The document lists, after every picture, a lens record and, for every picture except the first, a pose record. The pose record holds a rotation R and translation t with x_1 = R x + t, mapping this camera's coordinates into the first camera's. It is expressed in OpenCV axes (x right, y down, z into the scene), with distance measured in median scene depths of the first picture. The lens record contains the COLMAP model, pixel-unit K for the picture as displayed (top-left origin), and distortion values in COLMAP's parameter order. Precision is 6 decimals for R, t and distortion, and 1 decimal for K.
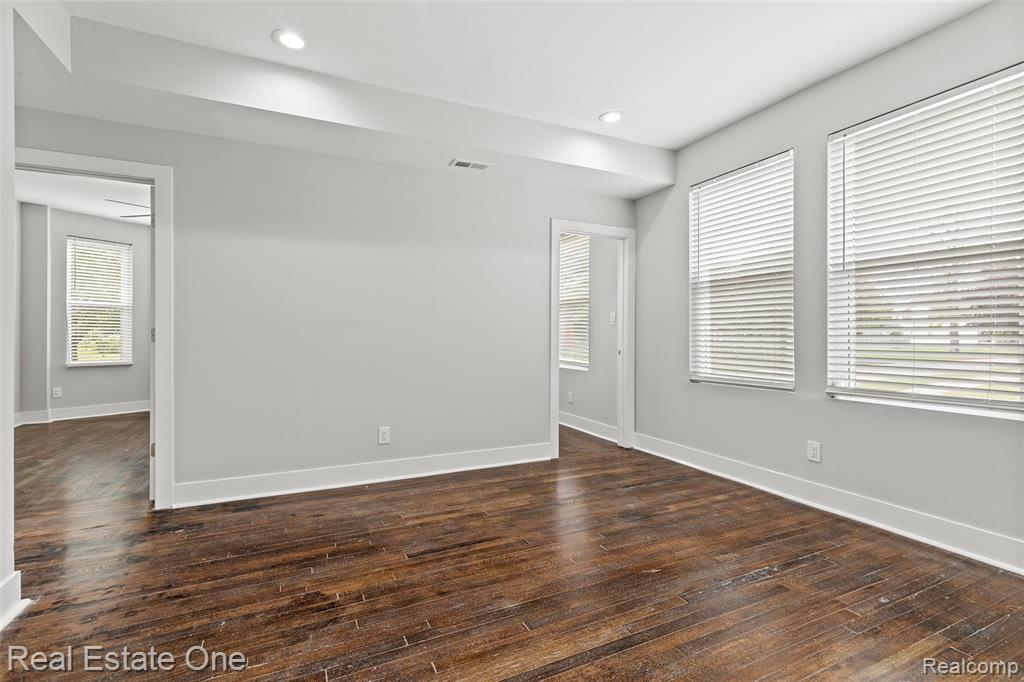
lens RADIAL K [[461.3, 0, 513.8], [0, 461.3, 338.1], [0, 0, 1]] dist [0.004596, 0.000322]
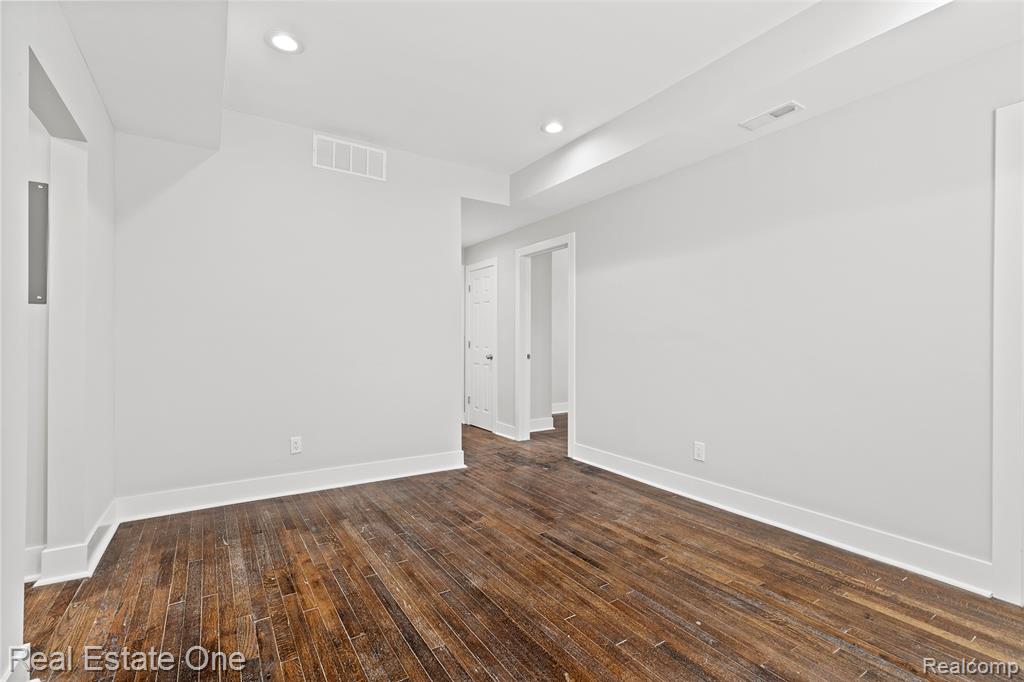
lens RADIAL K [[461.3, 0, 505.4], [0, 461.3, 341.2], [0, 0, 1]] dist [0.004596, 0.000322]
pose [[0.121520, 0.000249, -0.992589, 0.809776], [-0.006811, 0.999977, -0.000583, -0.013483], [0.992566, 0.006832, 0.121519, 0.666029]]
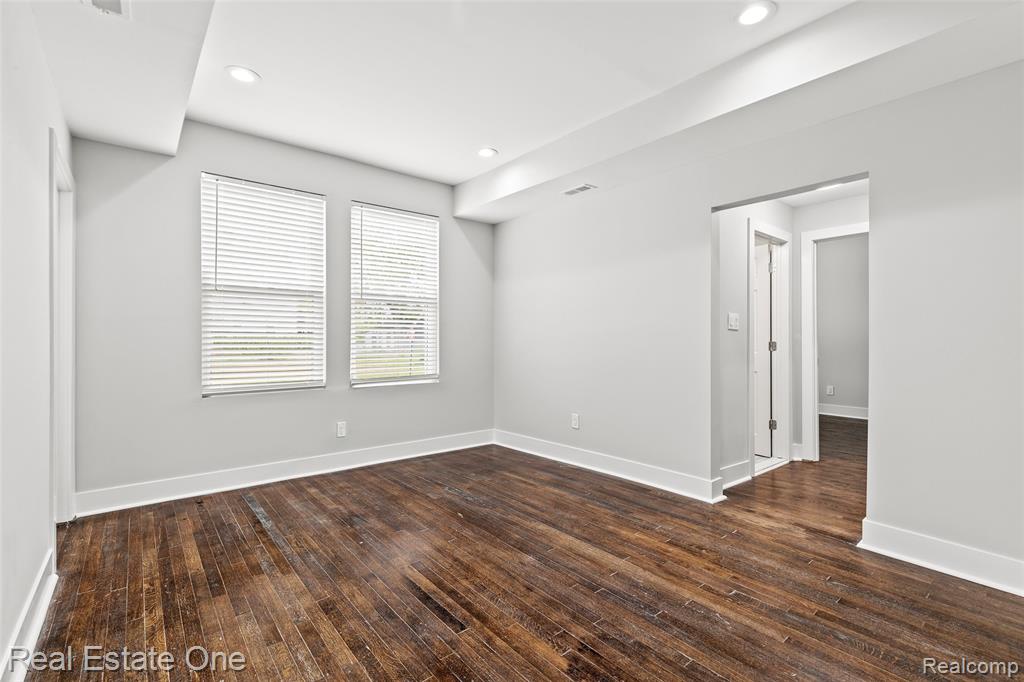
lens RADIAL K [[461.3, 0, 504.7], [0, 461.3, 335.8], [0, 0, 1]] dist [0.004596, 0.000322]
pose [[-0.219695, 0.004186, 0.975560, -0.893045], [0.001477, 0.999991, -0.003958, -0.025480], [-0.975567, 0.000572, -0.219699, 0.964876]]
